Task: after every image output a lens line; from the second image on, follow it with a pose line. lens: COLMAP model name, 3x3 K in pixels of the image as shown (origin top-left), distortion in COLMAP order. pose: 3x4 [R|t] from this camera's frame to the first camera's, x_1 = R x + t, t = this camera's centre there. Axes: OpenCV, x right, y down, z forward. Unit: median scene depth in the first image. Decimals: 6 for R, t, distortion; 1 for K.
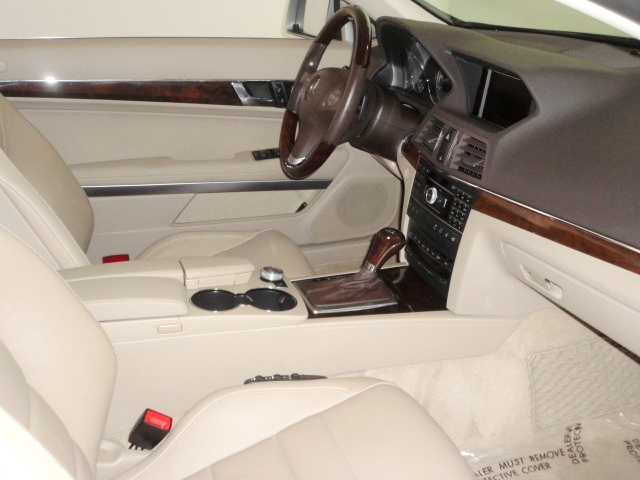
lens RADIAL K [[690.0, 0, 320.0], [0, 690.0, 240.0], [0, 0, 1]] dist [-0.016887, -0.031500]
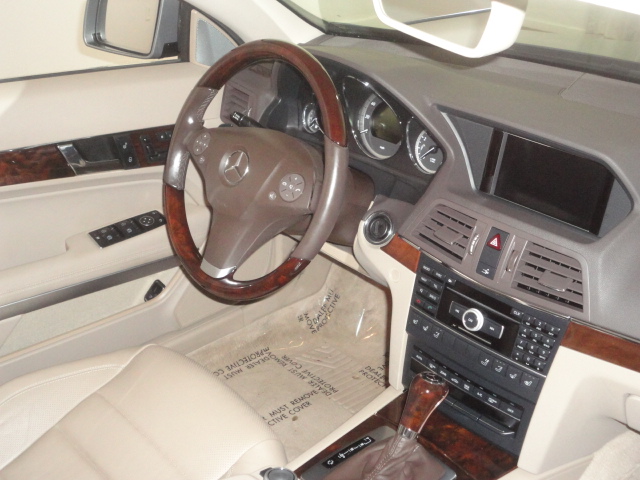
lens RADIAL K [[690.0, 0, 320.0], [0, 690.0, 240.0], [0, 0, 1]] dist [-0.016887, -0.031500]
pose [[0.897266, -0.176853, 0.404520, -0.254829], [0.143192, 0.983305, 0.112279, -0.245657], [-0.417623, -0.042820, 0.907611, 0.402678]]
